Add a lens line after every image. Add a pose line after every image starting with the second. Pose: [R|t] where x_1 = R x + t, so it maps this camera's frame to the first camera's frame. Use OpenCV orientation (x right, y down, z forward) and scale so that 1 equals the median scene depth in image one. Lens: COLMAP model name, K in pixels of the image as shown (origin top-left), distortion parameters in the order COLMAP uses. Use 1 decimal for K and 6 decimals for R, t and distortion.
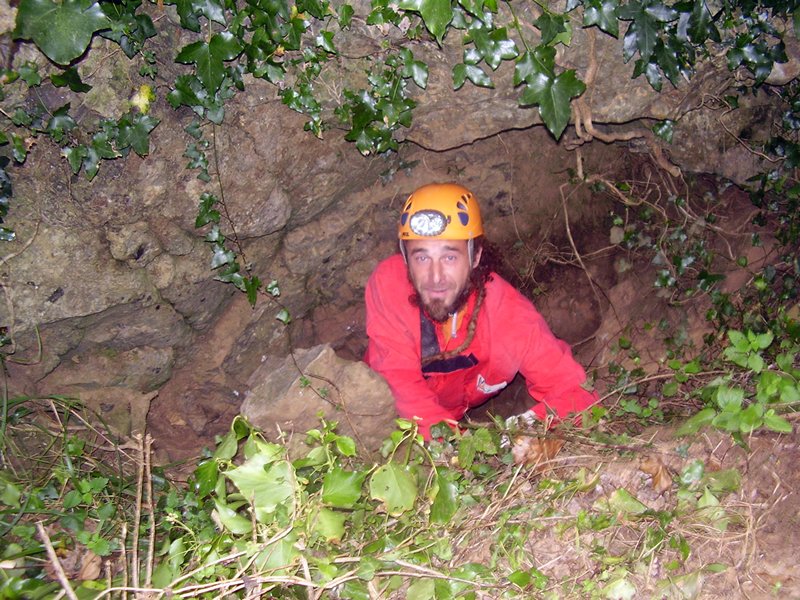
lens RADIAL K [[883.6, 0, 400.0], [0, 883.6, 300.0], [0, 0, 1]] dist [-0.133287, 0.030681]
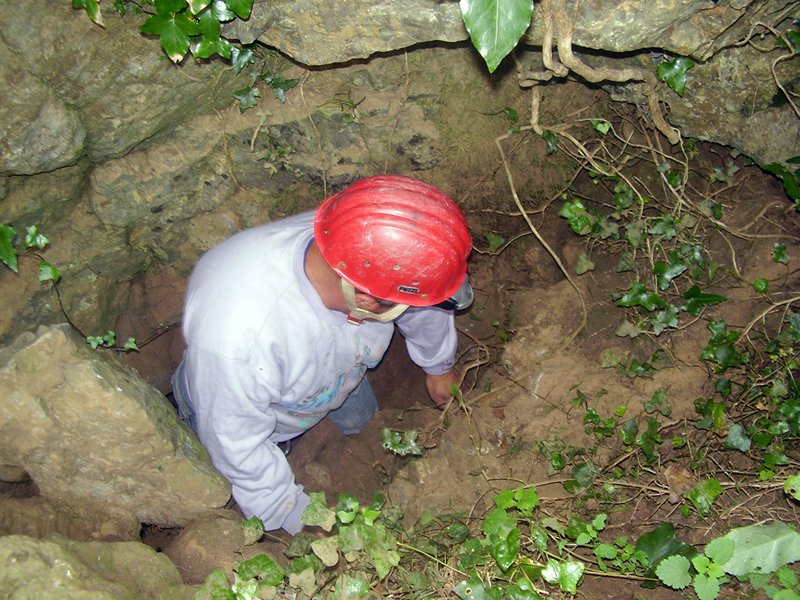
lens RADIAL K [[883.6, 0, 400.0], [0, 883.6, 300.0], [0, 0, 1]] dist [-0.133287, 0.030681]
pose [[0.991918, 0.089227, 0.090211, 0.052522], [-0.097369, 0.991144, 0.090290, -0.057675], [-0.081356, -0.098344, 0.991821, 0.315027]]
